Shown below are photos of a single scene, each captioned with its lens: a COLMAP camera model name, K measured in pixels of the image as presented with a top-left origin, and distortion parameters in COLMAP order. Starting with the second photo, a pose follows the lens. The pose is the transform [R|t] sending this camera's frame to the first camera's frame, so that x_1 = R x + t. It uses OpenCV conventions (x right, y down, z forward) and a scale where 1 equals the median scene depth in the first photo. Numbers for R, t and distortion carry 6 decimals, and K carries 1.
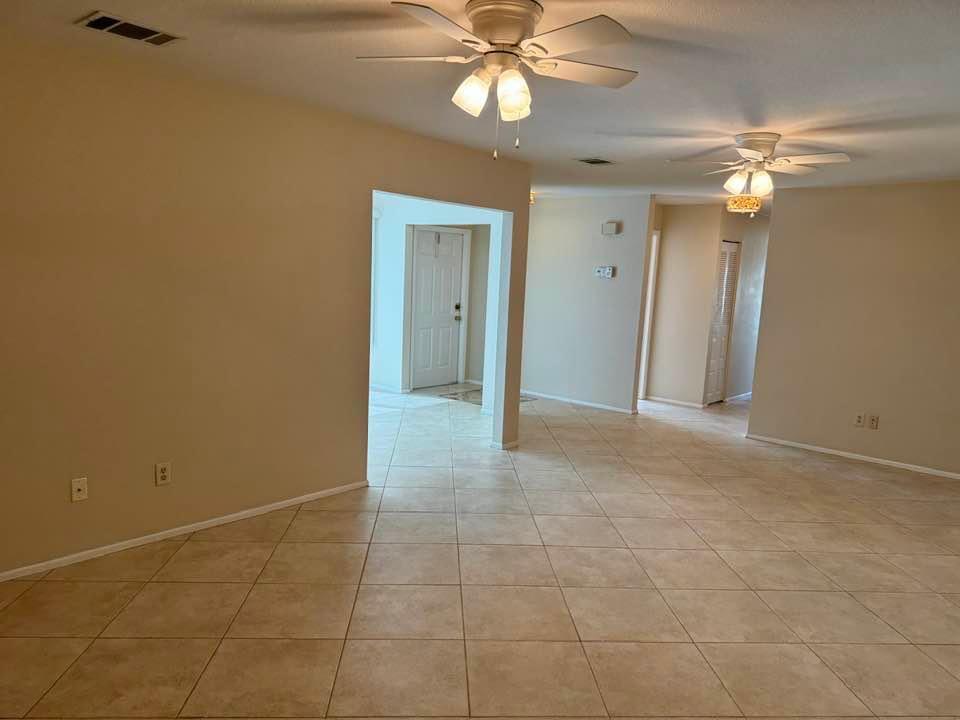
lens RADIAL K [[676.9, 0, 480.3], [0, 676.9, 371.6], [0, 0, 1]] dist [0.001906, 0.002406]
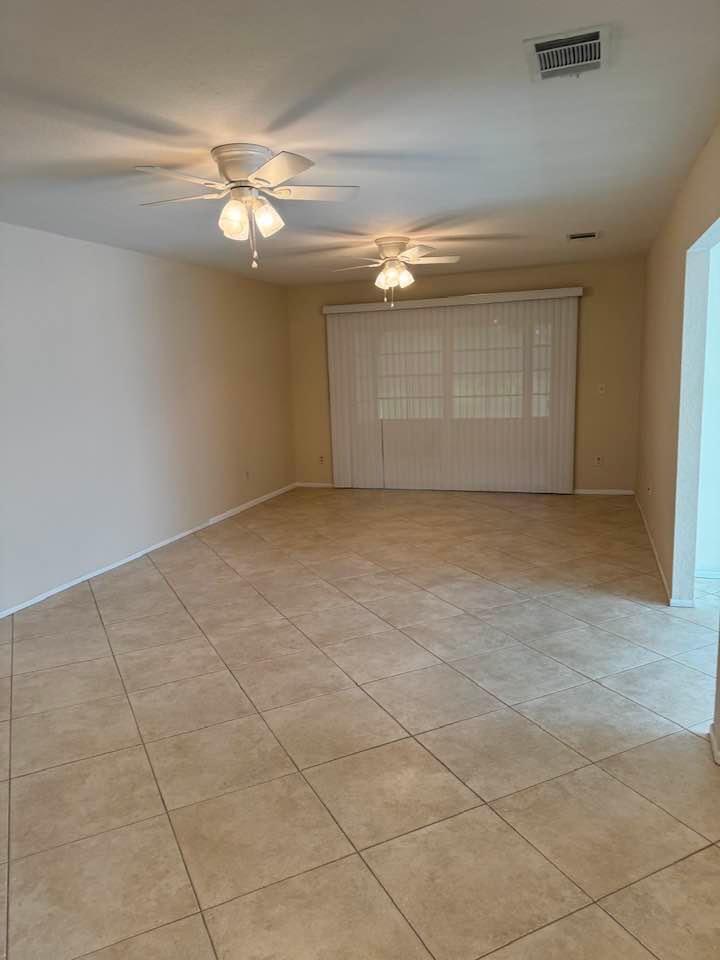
lens RADIAL K [[676.9, 0, 360.0], [0, 676.9, 480.0], [0, 0, 1]] dist [0.001906, 0.002406]
pose [[-0.921478, 0.038598, -0.386508, 0.620951], [-0.079046, 0.955595, 0.283884, -0.242646], [0.380302, 0.292145, -0.877509, 1.857117]]
